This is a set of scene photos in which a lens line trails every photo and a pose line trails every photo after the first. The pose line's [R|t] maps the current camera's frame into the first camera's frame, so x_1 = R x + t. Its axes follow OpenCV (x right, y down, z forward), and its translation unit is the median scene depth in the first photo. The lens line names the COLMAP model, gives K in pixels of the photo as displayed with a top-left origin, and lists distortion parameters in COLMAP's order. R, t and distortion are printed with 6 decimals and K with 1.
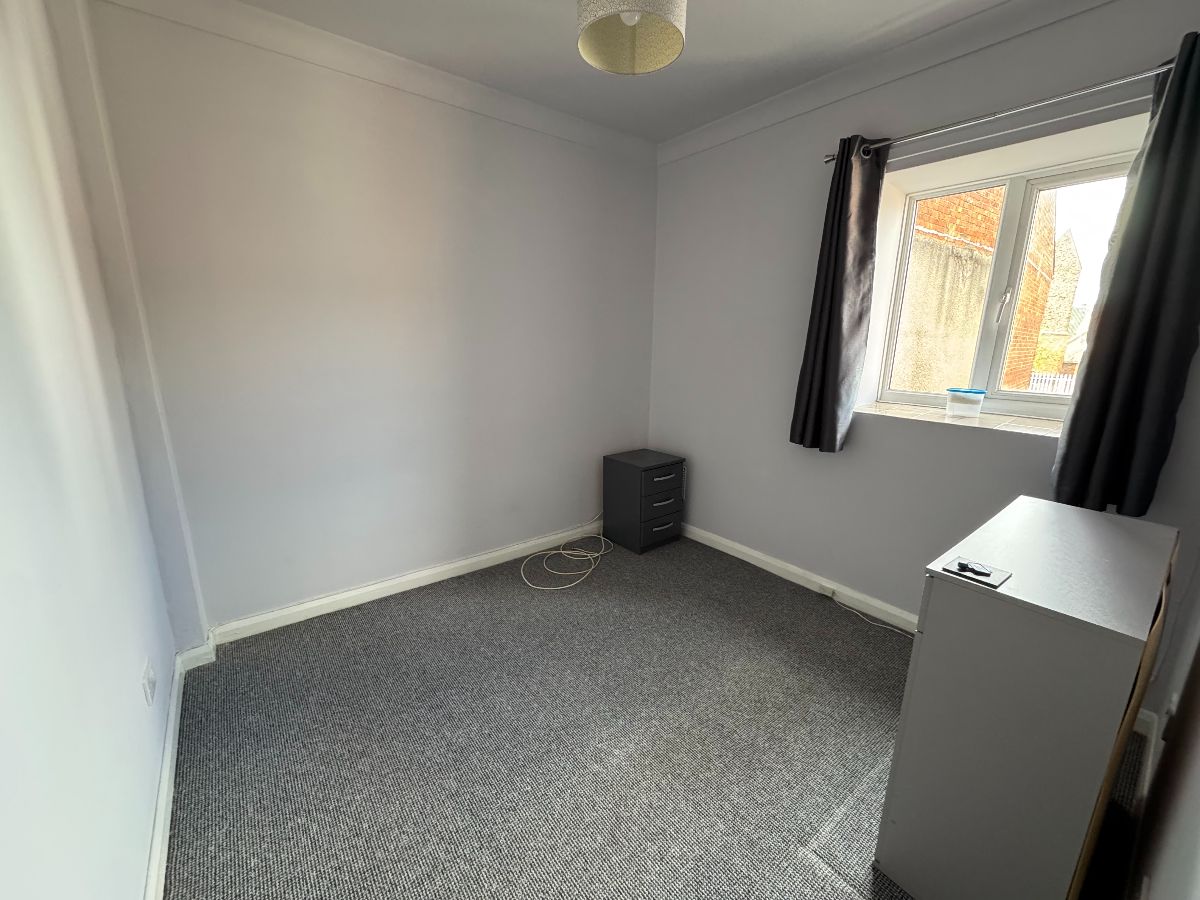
lens RADIAL K [[479.1, 0, 600.0], [0, 479.1, 450.0], [0, 0, 1]] dist [-0.008438, -0.000014]
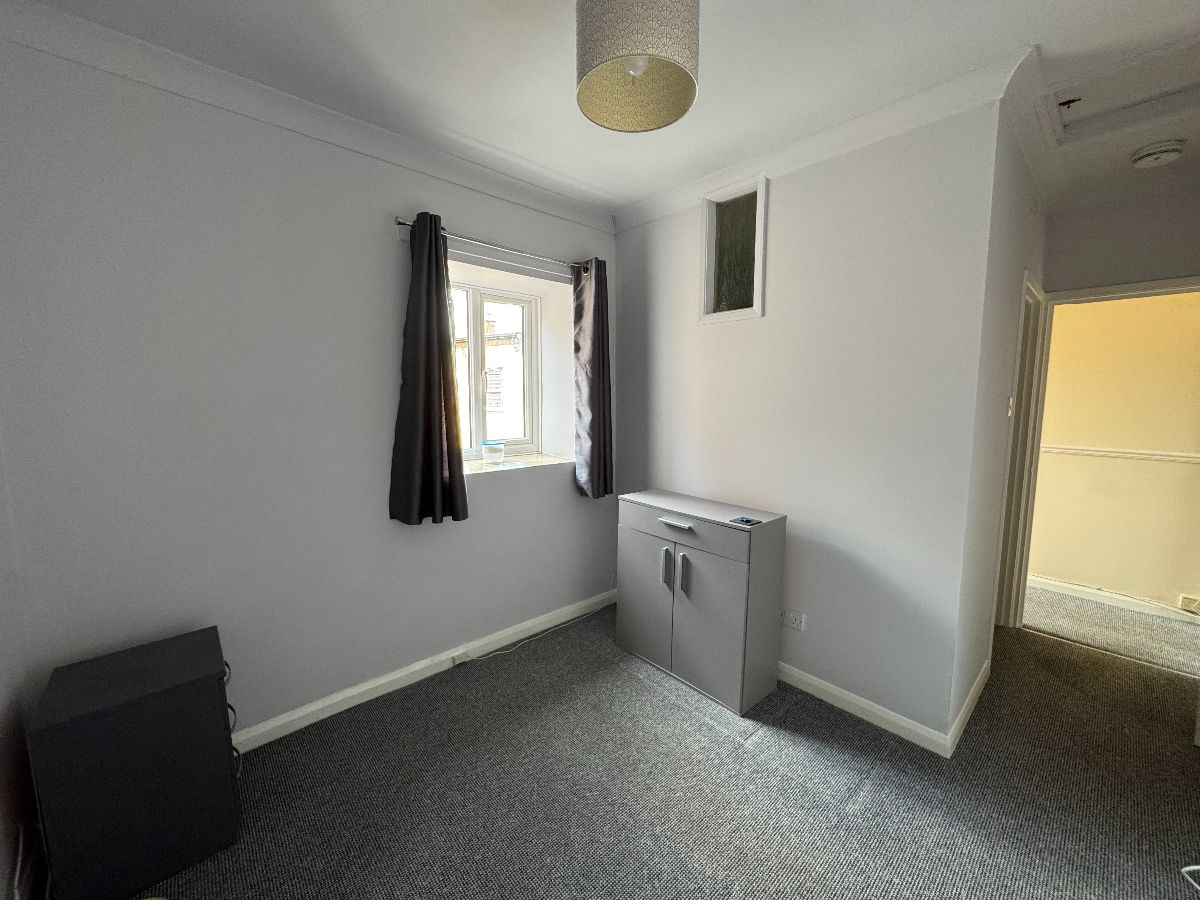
lens RADIAL K [[479.1, 0, 600.0], [0, 479.1, 450.0], [0, 0, 1]] dist [-0.008438, -0.000014]
pose [[-0.091798, -0.115423, 0.989066, -0.492160], [0.234836, 0.962734, 0.134146, -0.188028], [-0.967691, 0.244583, -0.061271, 0.707262]]
